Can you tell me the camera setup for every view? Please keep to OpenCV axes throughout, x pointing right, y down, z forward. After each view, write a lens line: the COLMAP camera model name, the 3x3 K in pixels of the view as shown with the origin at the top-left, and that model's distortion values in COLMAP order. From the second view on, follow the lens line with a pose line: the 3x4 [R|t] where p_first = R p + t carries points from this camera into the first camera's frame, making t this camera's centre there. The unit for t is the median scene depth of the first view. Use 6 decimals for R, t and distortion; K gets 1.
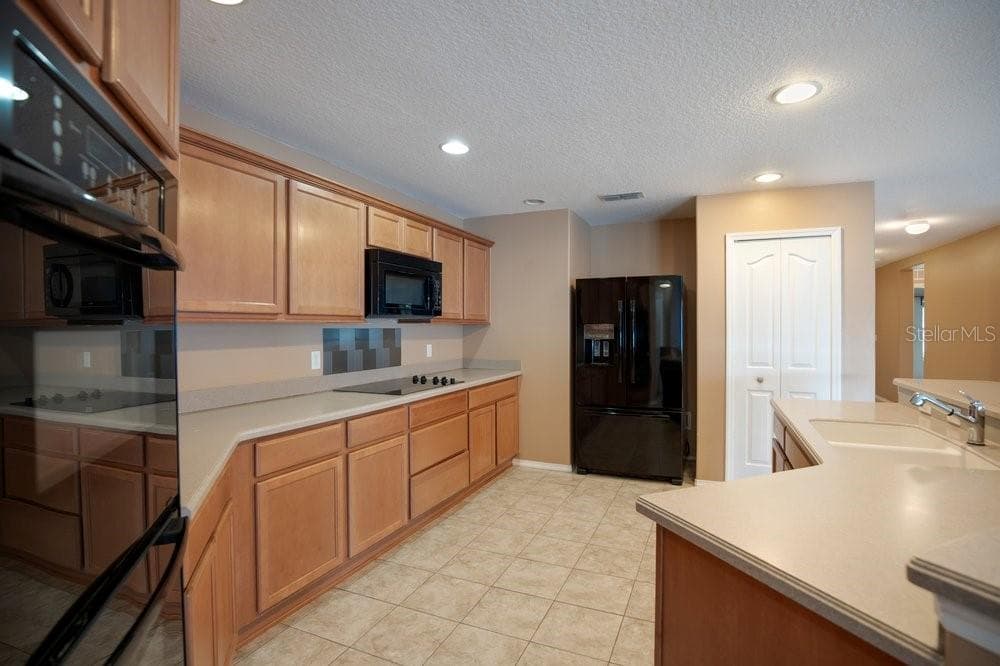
lens RADIAL K [[466.8, 0, 510.9], [0, 466.8, 333.0], [0, 0, 1]] dist [-0.019757, 0.000010]
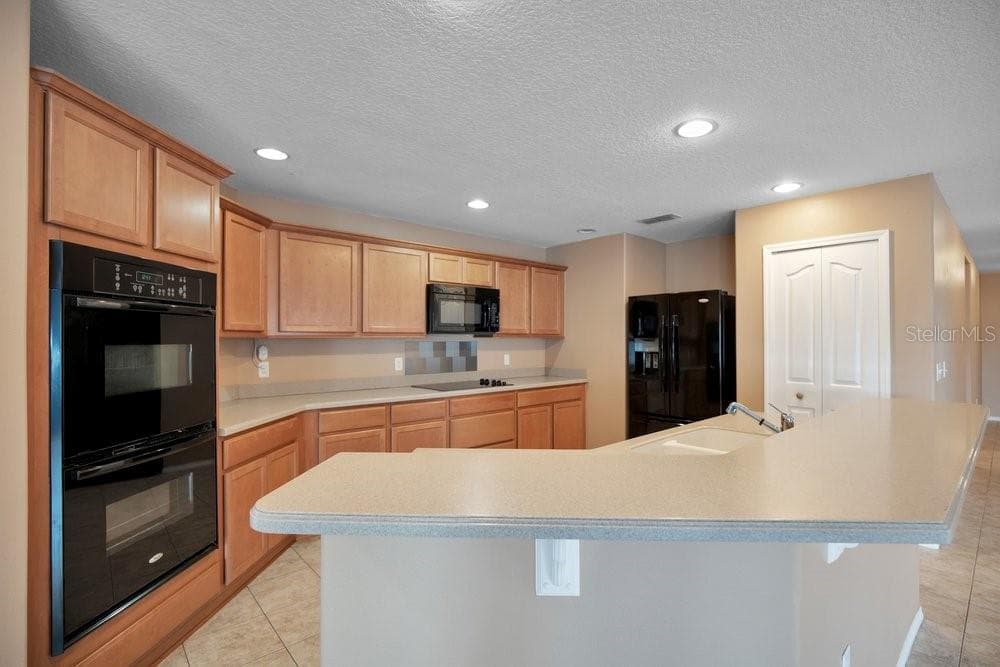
lens RADIAL K [[453.7, 0, 510.9], [0, 453.7, 339.4], [0, 0, 1]] dist [0.001538, 0.000165]
pose [[0.911798, -0.000069, -0.410639, 0.375956], [-0.004772, 0.999931, -0.010765, -0.002737], [0.410612, 0.011775, 0.911734, -0.097017]]
